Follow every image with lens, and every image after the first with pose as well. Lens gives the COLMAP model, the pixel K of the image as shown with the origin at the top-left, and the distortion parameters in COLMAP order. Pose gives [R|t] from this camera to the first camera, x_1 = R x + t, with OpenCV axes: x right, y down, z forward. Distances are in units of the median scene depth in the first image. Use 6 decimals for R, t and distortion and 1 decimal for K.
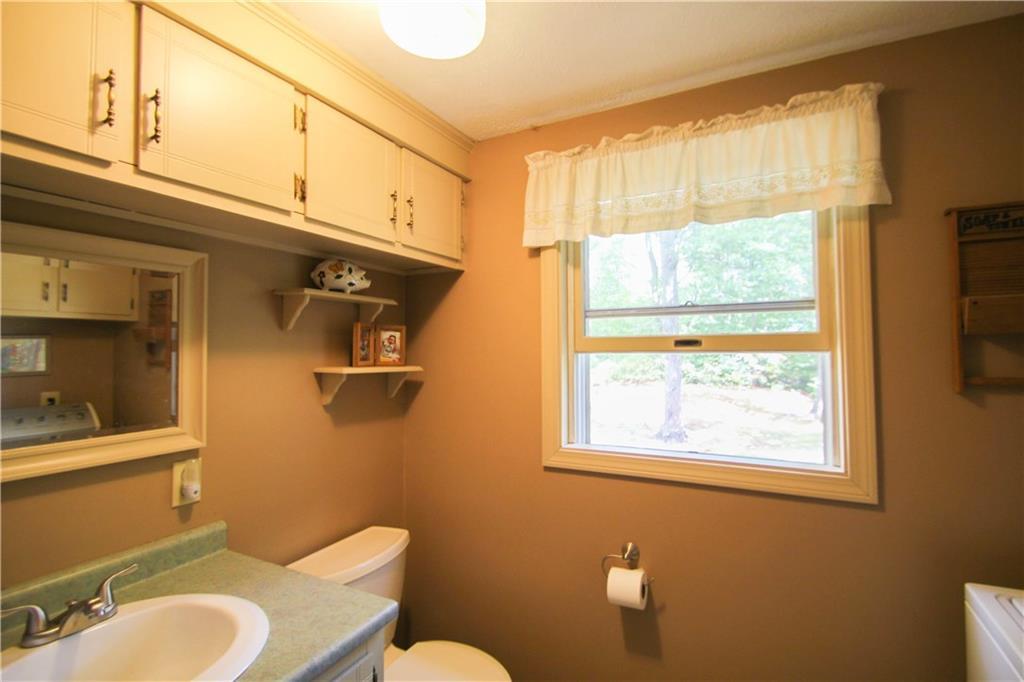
lens RADIAL K [[471.3, 0, 518.6], [0, 471.3, 337.6], [0, 0, 1]] dist [-0.002609, -0.005916]
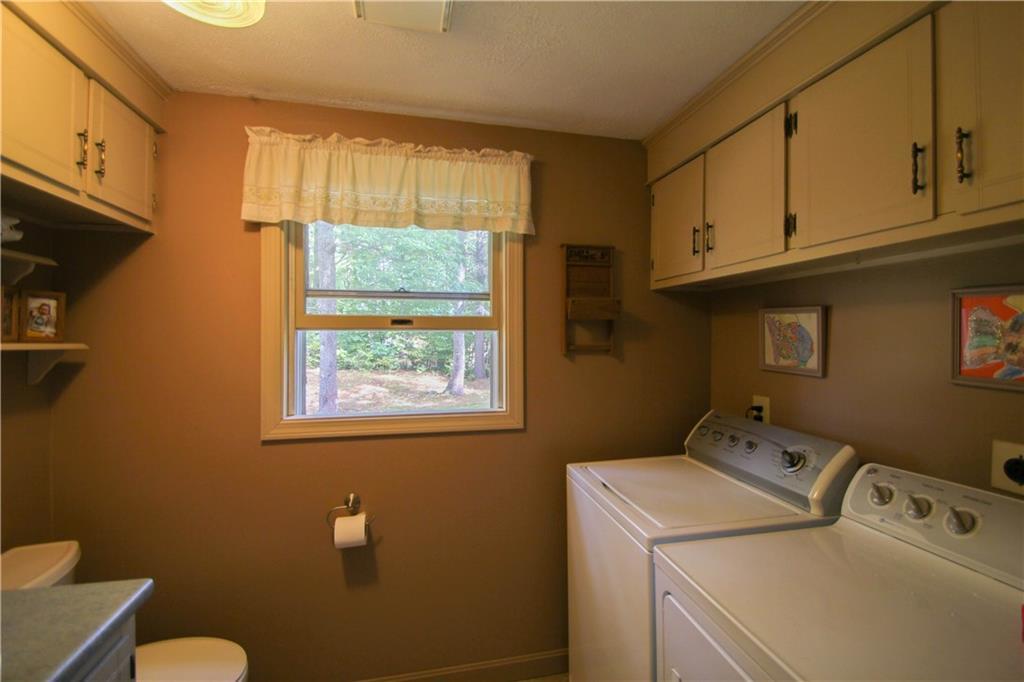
lens RADIAL K [[471.3, 0, 517.3], [0, 471.3, 336.3], [0, 0, 1]] dist [-0.002609, -0.005916]
pose [[0.763657, 0.007686, 0.645576, -0.203221], [-0.025600, 0.999503, 0.018382, 0.018229], [-0.645114, -0.030564, 0.763475, -0.131527]]
